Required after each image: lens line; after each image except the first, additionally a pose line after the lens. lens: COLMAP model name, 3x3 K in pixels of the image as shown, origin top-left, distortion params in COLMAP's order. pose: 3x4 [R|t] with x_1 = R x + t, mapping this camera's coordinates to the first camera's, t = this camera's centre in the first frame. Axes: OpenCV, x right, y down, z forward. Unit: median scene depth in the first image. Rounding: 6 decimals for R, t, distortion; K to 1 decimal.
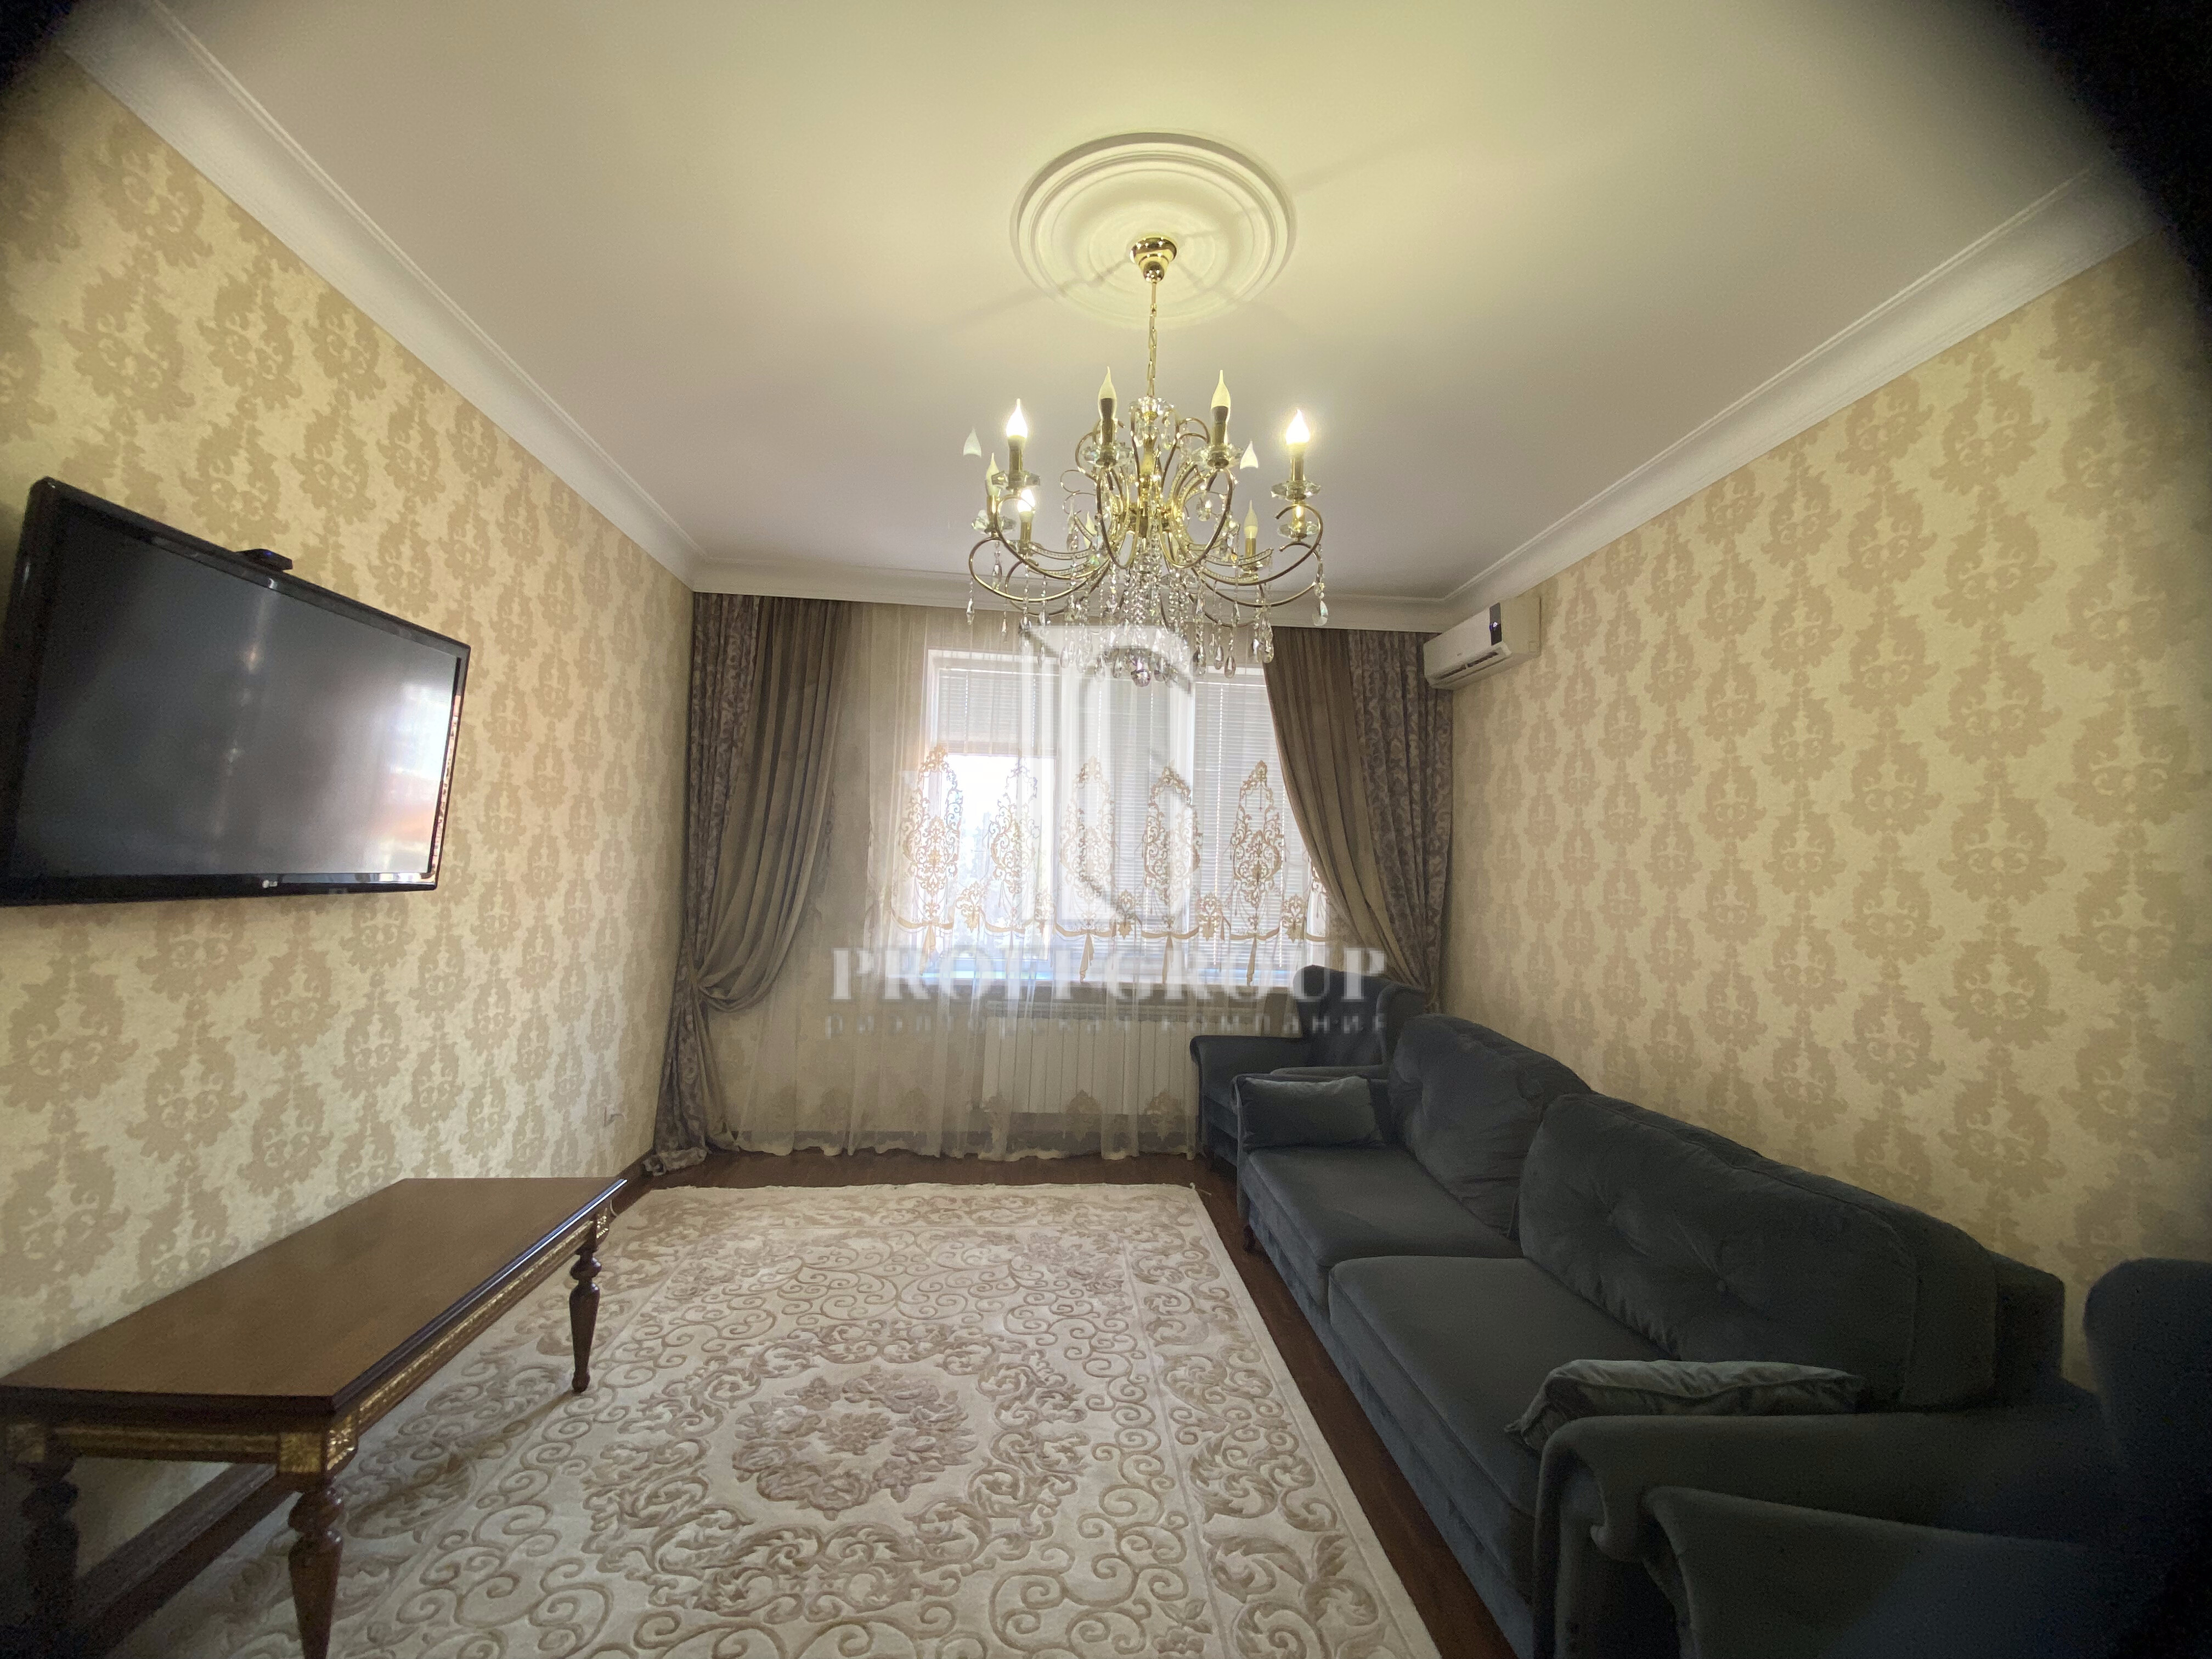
lens RADIAL K [[892.5, 0, 1106.0], [0, 892.5, 829.5], [0, 0, 1]] dist [0.015020, -0.018384]
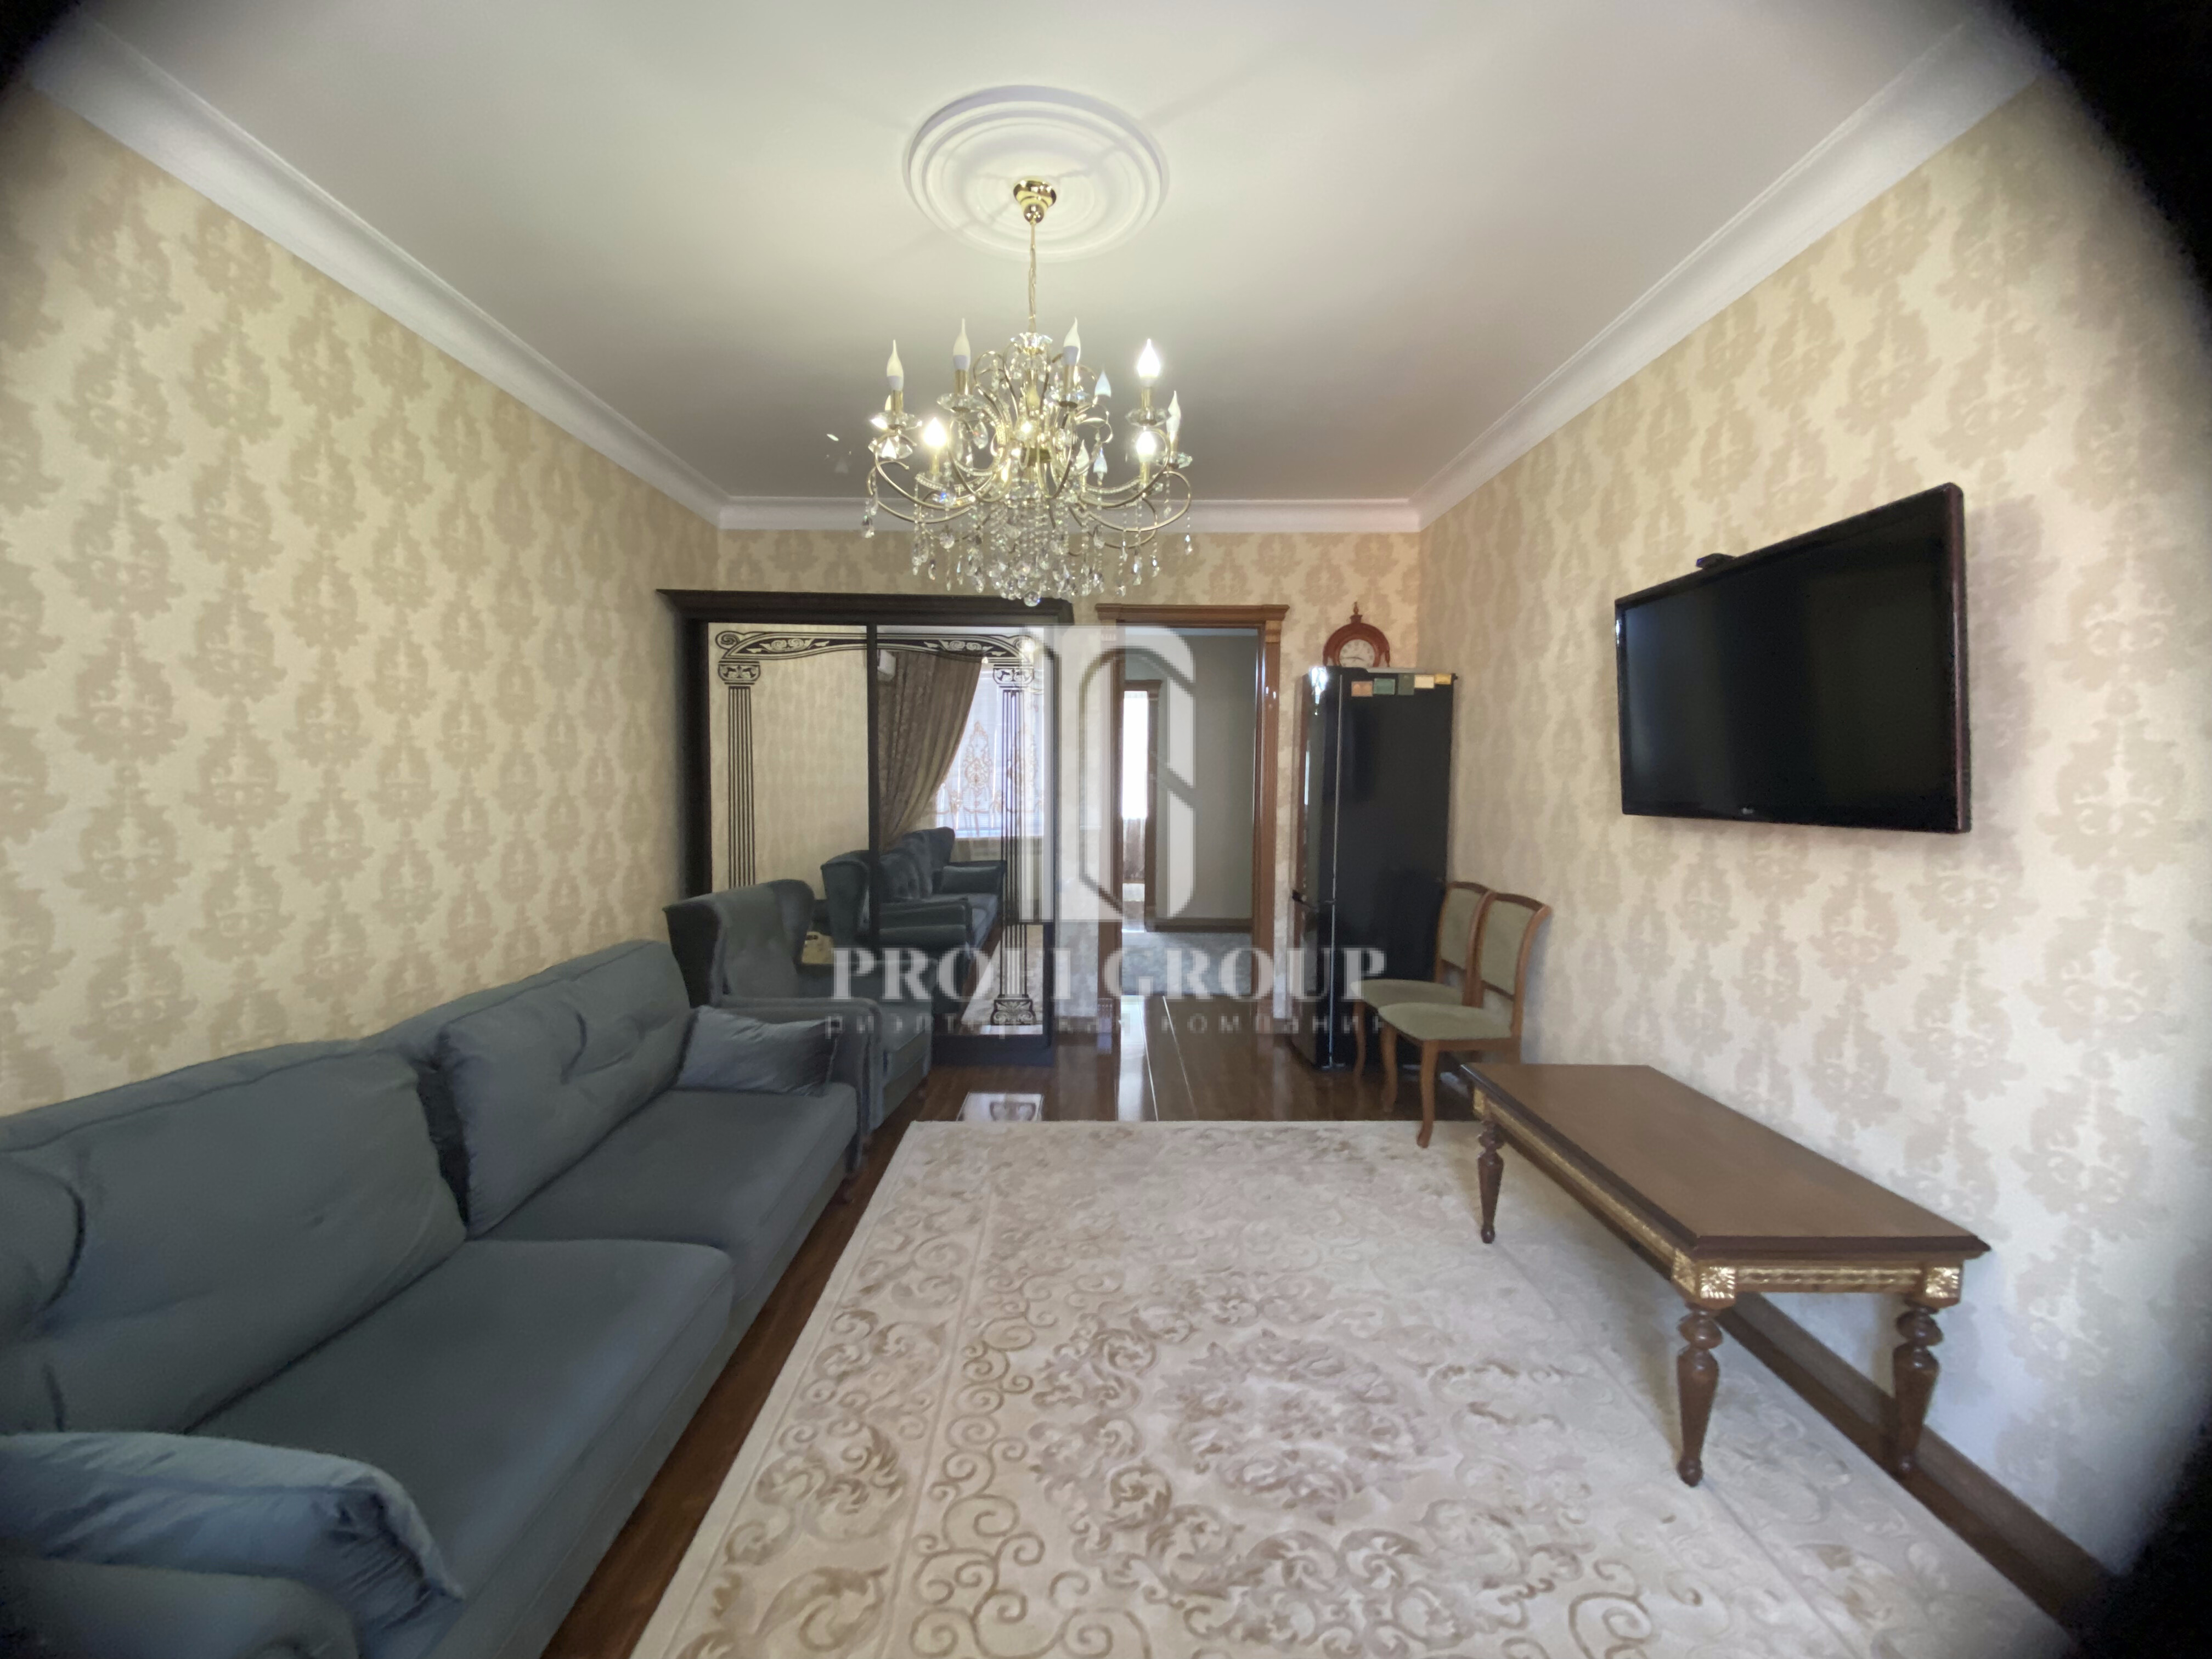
lens RADIAL K [[892.5, 0, 1106.0], [0, 892.5, 829.5], [0, 0, 1]] dist [0.015020, -0.018384]
pose [[-0.997095, -0.041377, 0.063954, -0.108133], [-0.040879, 0.999123, 0.009072, 0.085782], [-0.064273, 0.006432, -0.997912, 1.653804]]
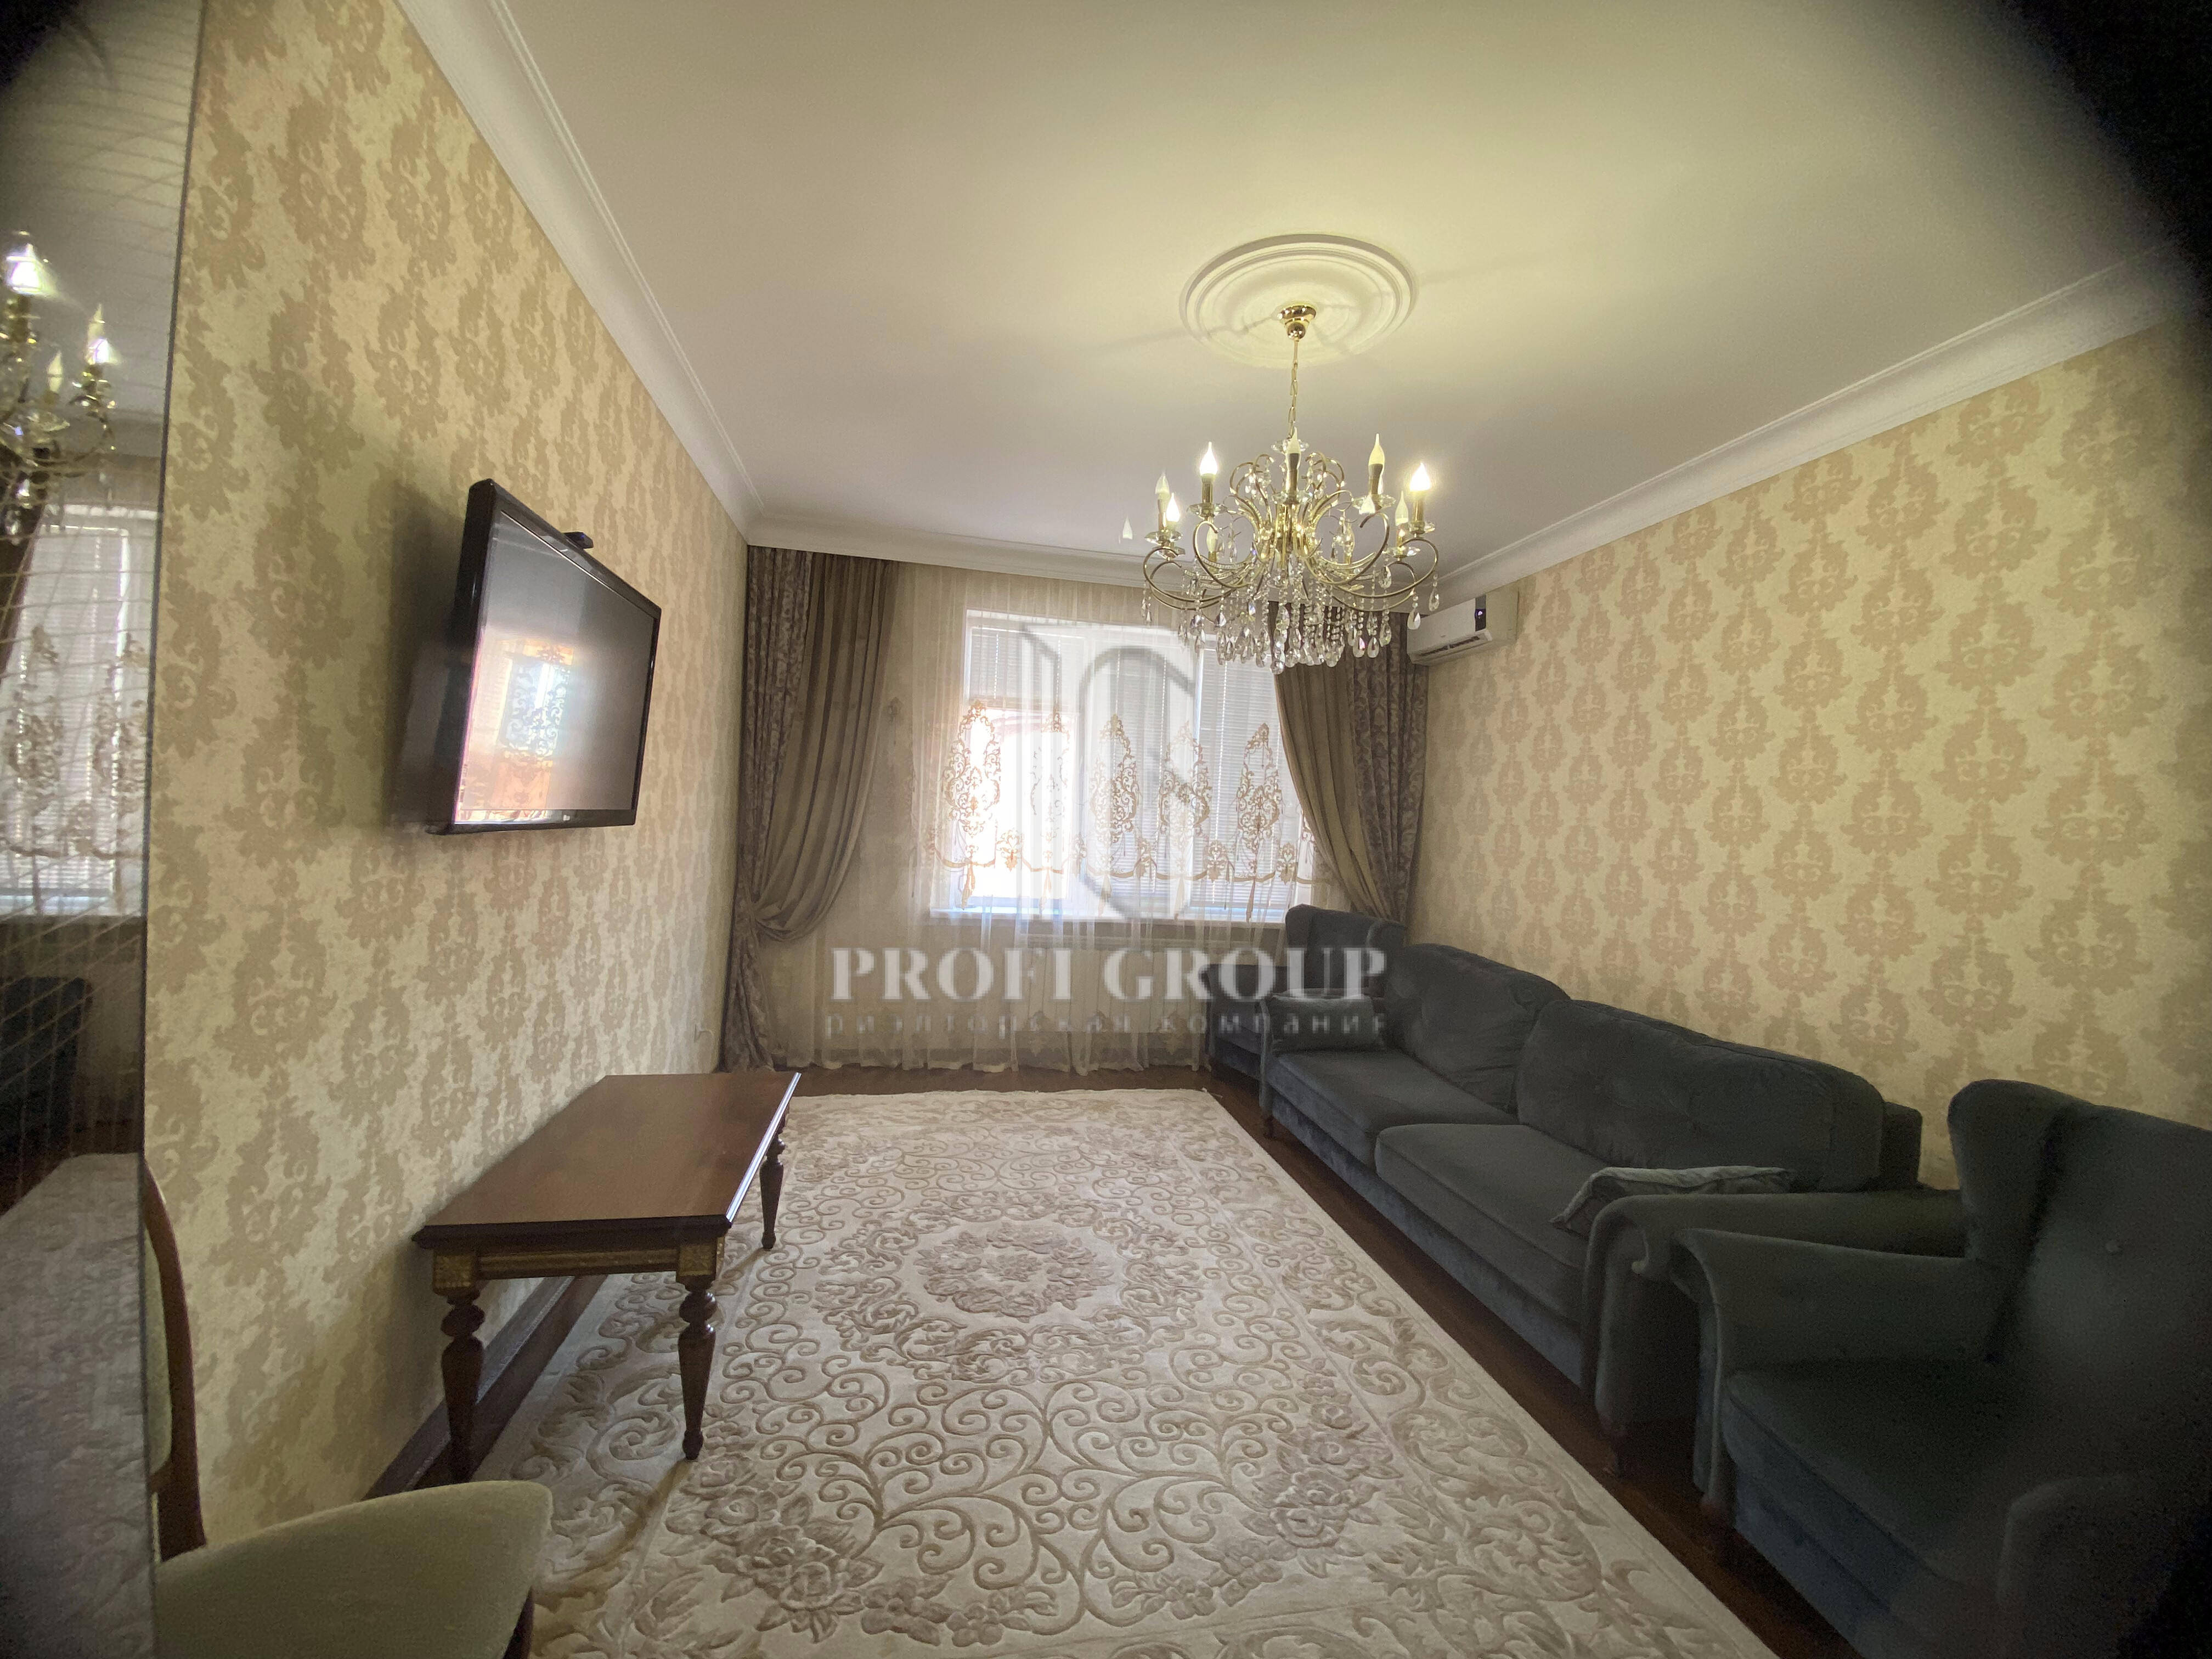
lens RADIAL K [[890.2, 0, 1101.2], [0, 890.2, 829.9], [0, 0, 1]] dist [0.034107, -0.035217]
pose [[0.993864, 0.017859, 0.109155, -0.266890], [-0.024468, 0.997928, 0.059514, -0.008237], [-0.107866, -0.061820, 0.992241, -0.183105]]
